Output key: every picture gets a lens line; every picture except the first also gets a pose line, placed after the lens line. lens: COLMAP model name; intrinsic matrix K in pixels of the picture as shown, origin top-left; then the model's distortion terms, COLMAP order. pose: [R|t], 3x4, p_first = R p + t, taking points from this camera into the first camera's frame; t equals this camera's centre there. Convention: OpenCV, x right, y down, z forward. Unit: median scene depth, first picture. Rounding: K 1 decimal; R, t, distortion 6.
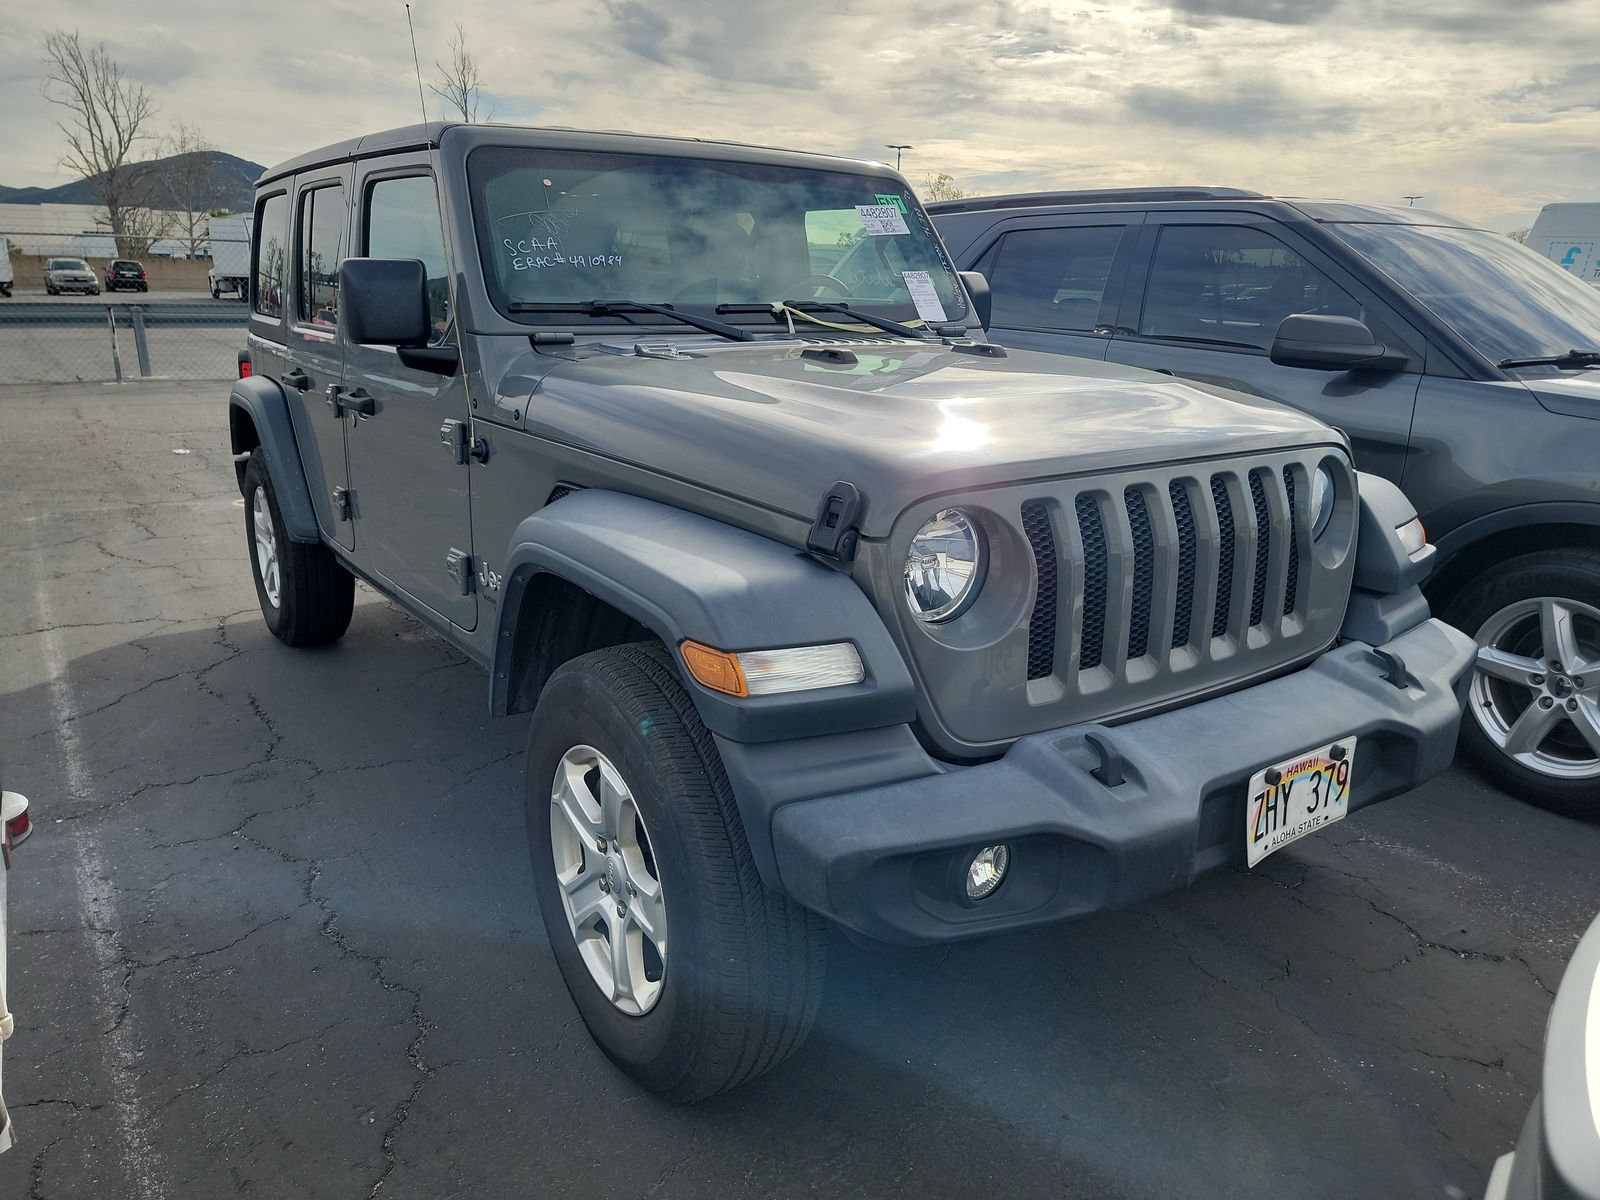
lens RADIAL K [[1157.7, 0, 800.0], [0, 1157.7, 600.0], [0, 0, 1]] dist [0.057373, -0.049179]
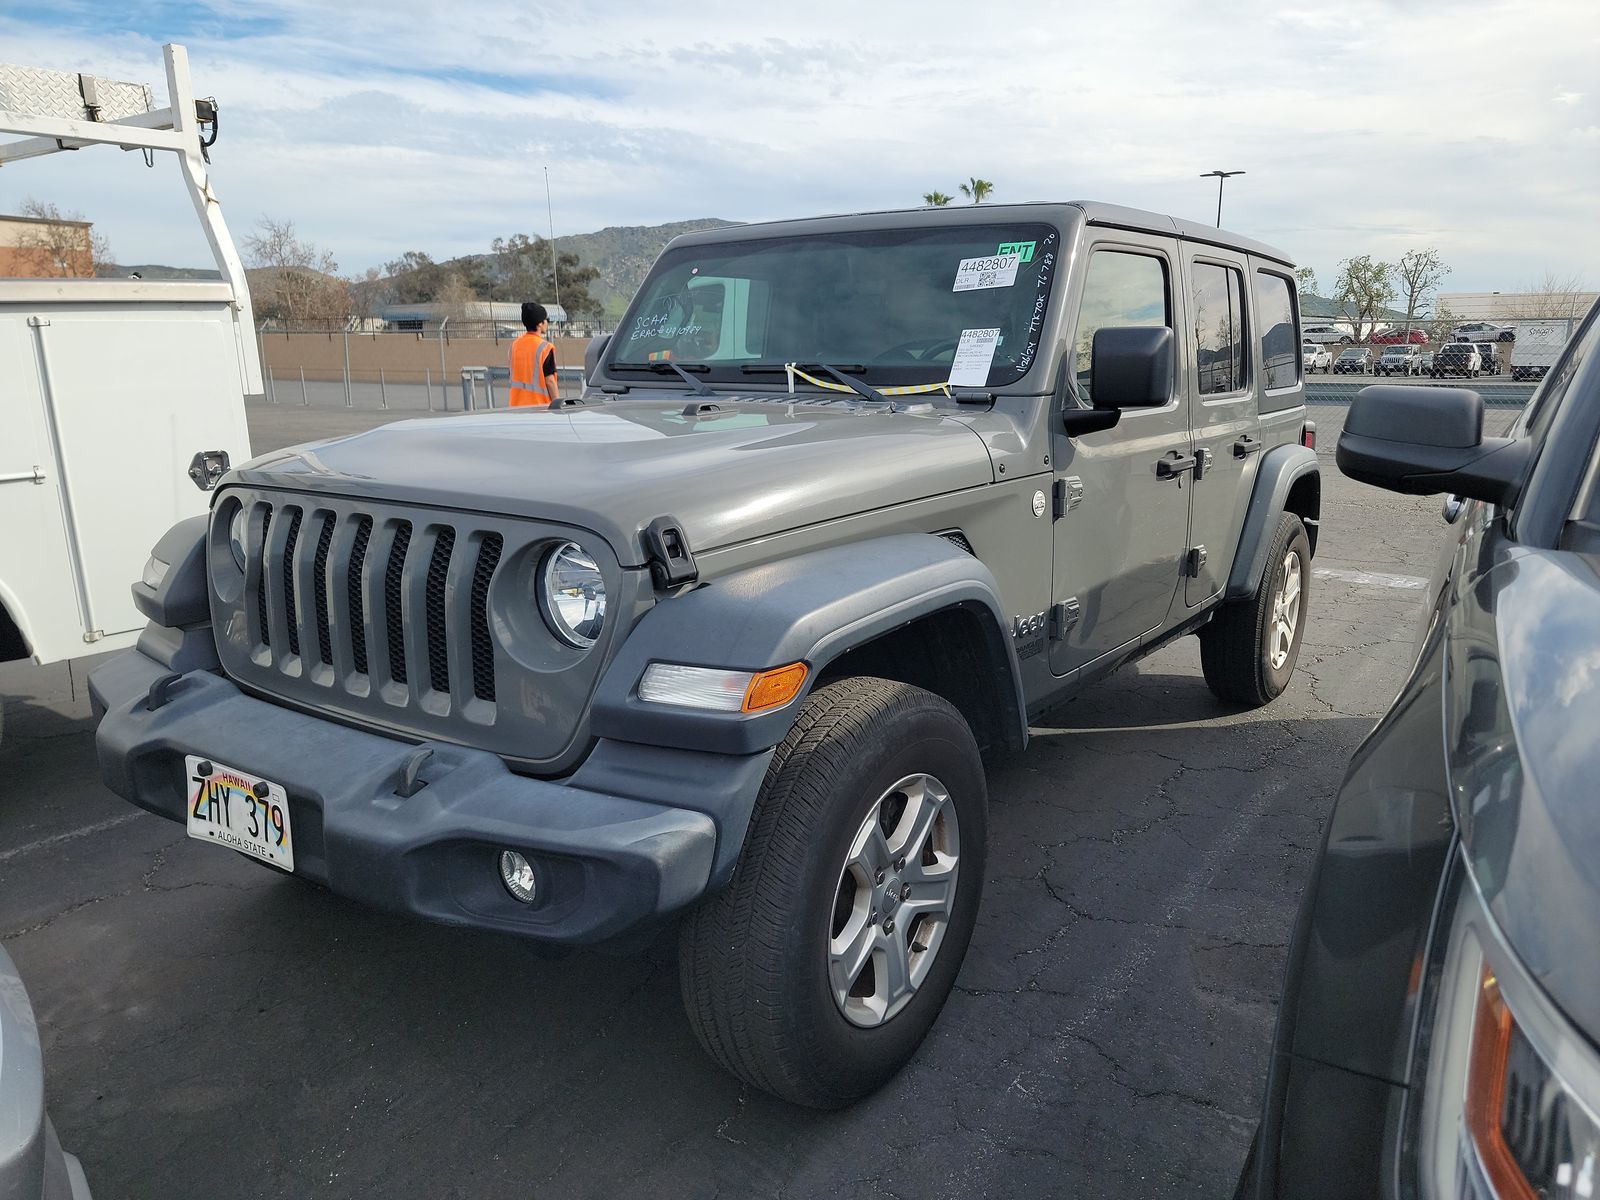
lens RADIAL K [[1093.4, 0, 762.7], [0, 1093.4, 628.5], [0, 0, 1]] dist [0.095771, -0.121134]
pose [[0.326446, 0.205885, -0.922521, 1.278317], [-0.239218, 0.962211, 0.130092, -0.202635], [0.914444, 0.178216, 0.363362, 0.898841]]
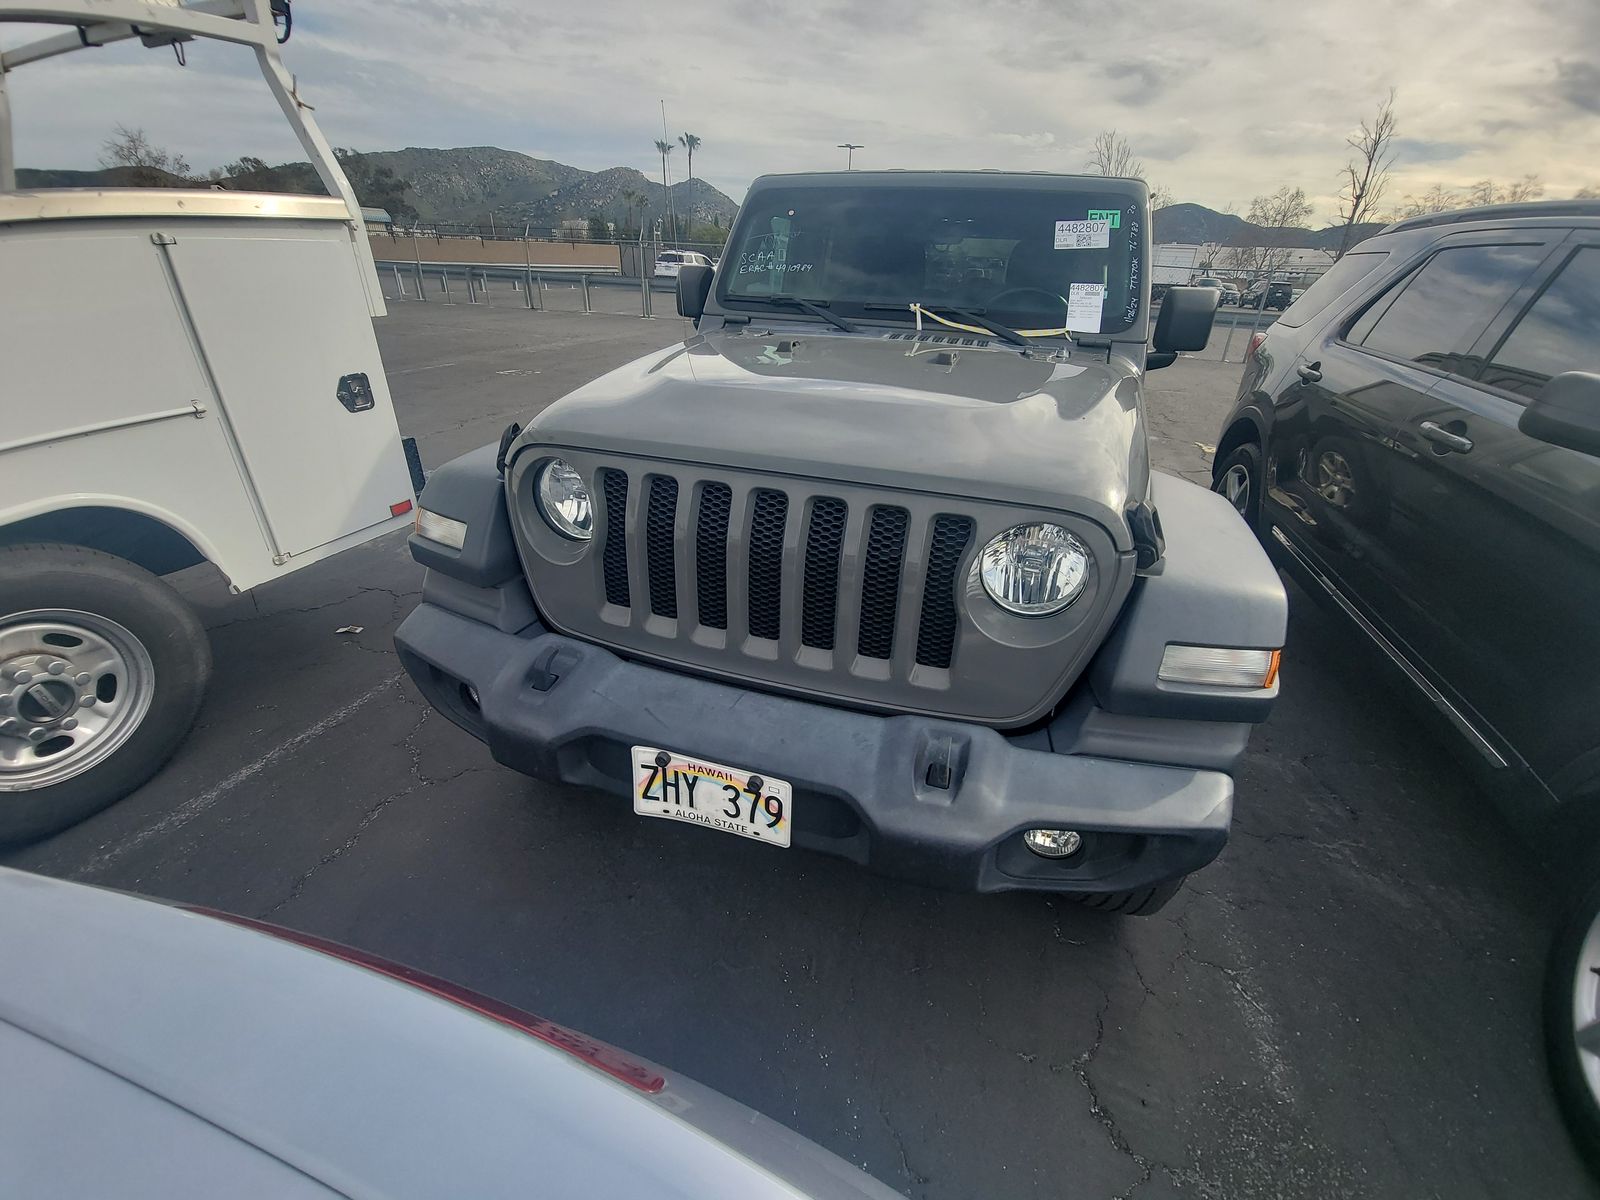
lens RADIAL K [[644.4, 0, 772.2], [0, 644.4, 606.6], [0, 0, 1]] dist [0.014021, -0.015570]
pose [[0.589879, 0.377574, -0.713779, 0.716742], [-0.233667, 0.925943, 0.296698, -0.164204], [0.772944, -0.008230, 0.634421, 0.571665]]
